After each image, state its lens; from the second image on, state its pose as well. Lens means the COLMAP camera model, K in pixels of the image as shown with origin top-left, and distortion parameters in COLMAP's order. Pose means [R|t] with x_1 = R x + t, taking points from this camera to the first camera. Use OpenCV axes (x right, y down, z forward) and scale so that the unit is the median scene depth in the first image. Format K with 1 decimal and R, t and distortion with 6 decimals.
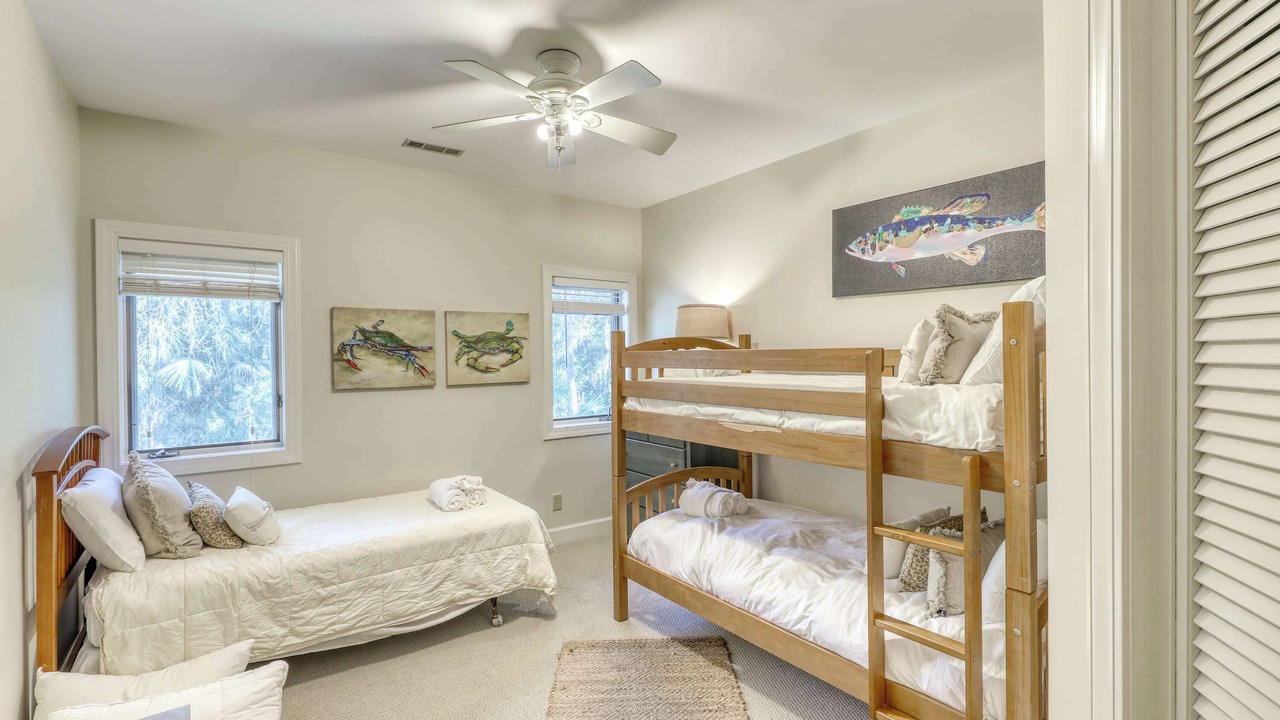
lens RADIAL K [[493.9, 0, 640.0], [0, 493.9, 360.0], [0, 0, 1]] dist [-0.000089, -0.000042]
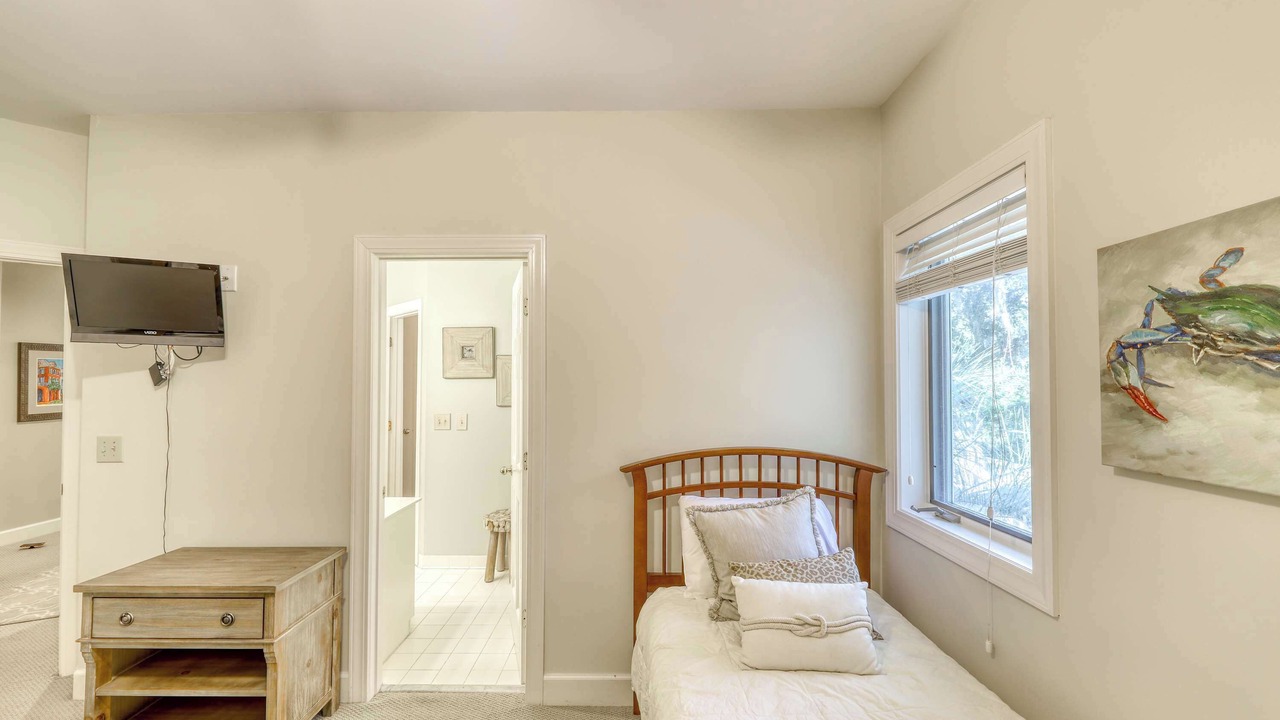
lens RADIAL K [[493.9, 0, 640.0], [0, 493.9, 360.0], [0, 0, 1]] dist [-0.000089, -0.000042]
pose [[-0.614895, -0.023920, -0.788246, -0.095249], [0.001816, 0.999494, -0.031747, -0.009329], [0.788607, -0.020952, -0.614540, 0.927624]]
